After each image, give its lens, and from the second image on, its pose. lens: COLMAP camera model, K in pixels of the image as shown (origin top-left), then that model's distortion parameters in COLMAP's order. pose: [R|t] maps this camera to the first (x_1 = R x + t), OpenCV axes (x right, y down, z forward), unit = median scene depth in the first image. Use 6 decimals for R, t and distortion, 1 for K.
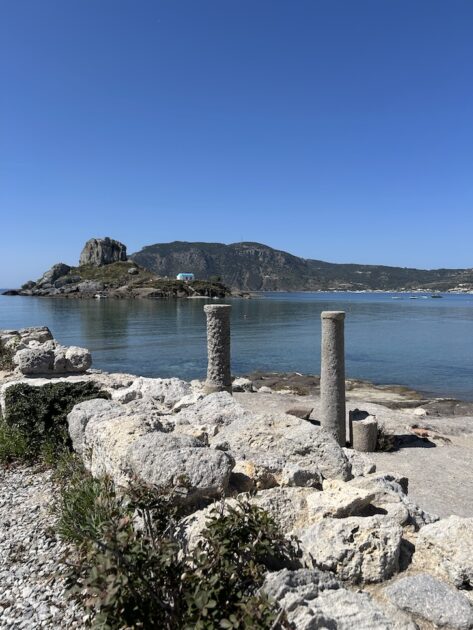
lens RADIAL K [[472.1, 0, 235.6], [0, 472.1, 314.0], [0, 0, 1]] dist [-0.032259, -0.005453]
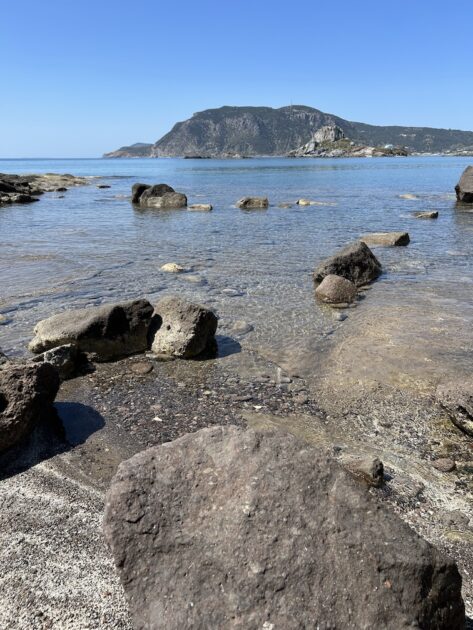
lens RADIAL K [[472.1, 0, 237.5], [0, 472.1, 316.6], [0, 0, 1]] dist [-0.032259, -0.005453]
pose [[0.998798, -0.004144, -0.048840, -0.059240], [0.017423, 0.961361, 0.274739, 0.005985], [0.045814, -0.275260, 0.960278, -0.113854]]
